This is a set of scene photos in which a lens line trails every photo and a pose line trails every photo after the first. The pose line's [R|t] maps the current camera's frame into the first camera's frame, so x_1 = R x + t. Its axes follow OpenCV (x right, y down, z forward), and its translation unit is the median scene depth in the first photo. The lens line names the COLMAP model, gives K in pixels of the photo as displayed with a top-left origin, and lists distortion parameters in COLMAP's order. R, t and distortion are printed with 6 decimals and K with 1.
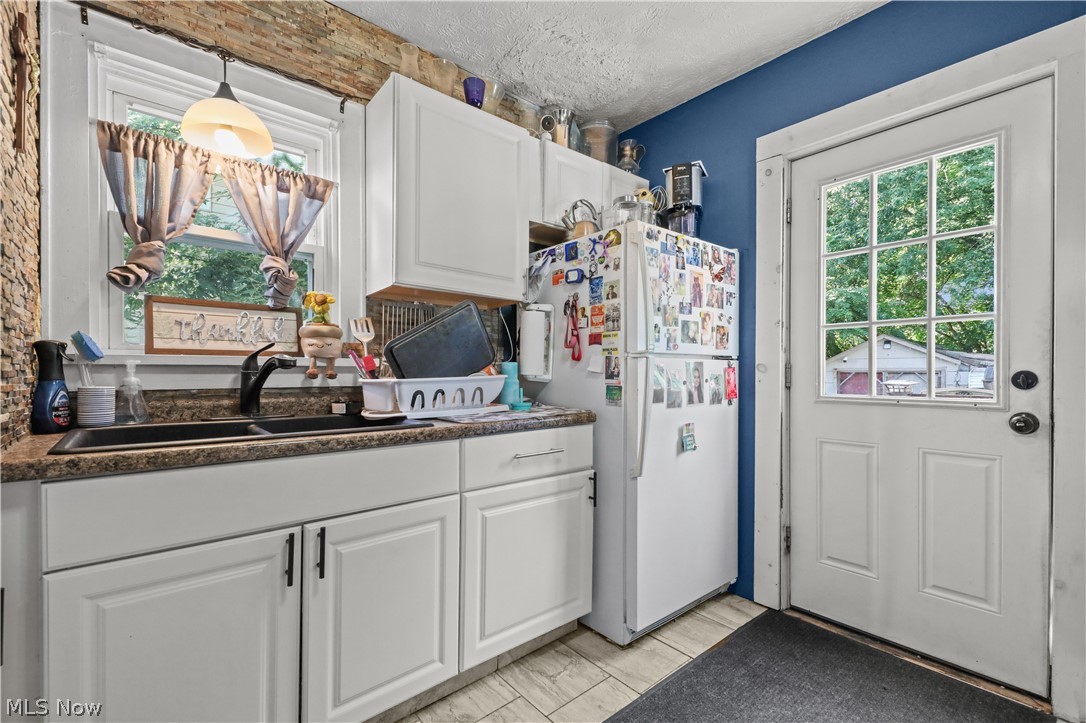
lens RADIAL K [[472.0, 0, 543.9], [0, 472.0, 368.2], [0, 0, 1]] dist [0.007849, -0.000135]
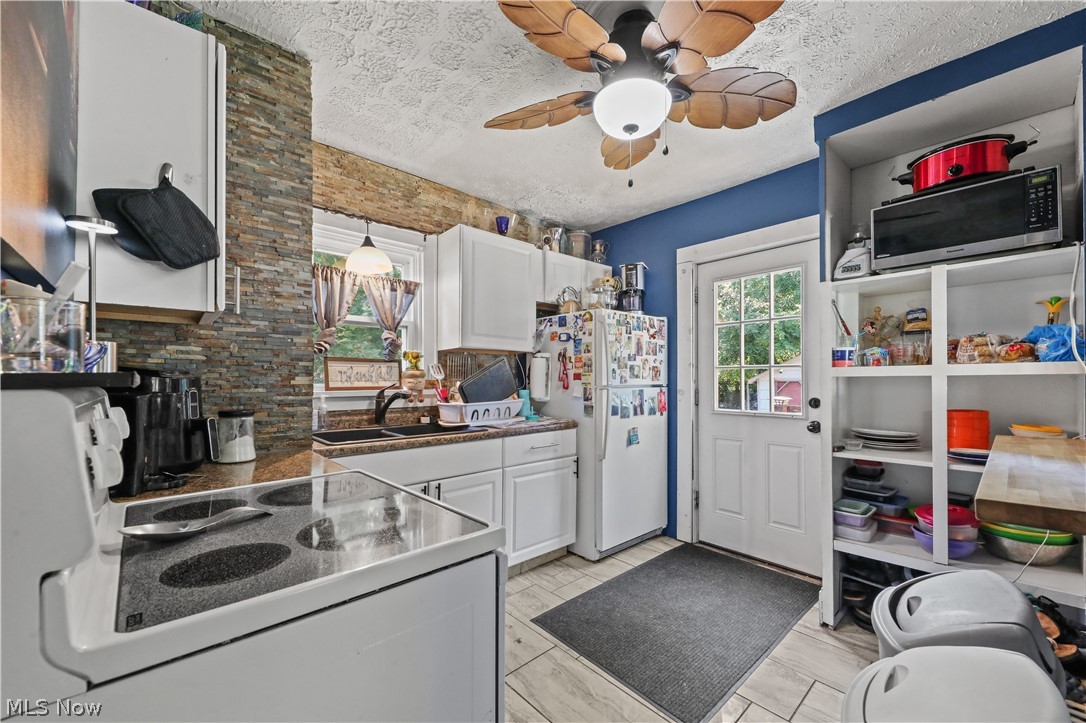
lens RADIAL K [[424.0, 0, 540.7], [0, 424.0, 369.4], [0, 0, 1]] dist [0.001142, 0.000643]
pose [[0.999595, -0.001018, 0.028453, -0.063073], [0.001345, 0.999933, -0.011463, -0.072353], [-0.028440, 0.011497, 0.999529, -0.492094]]
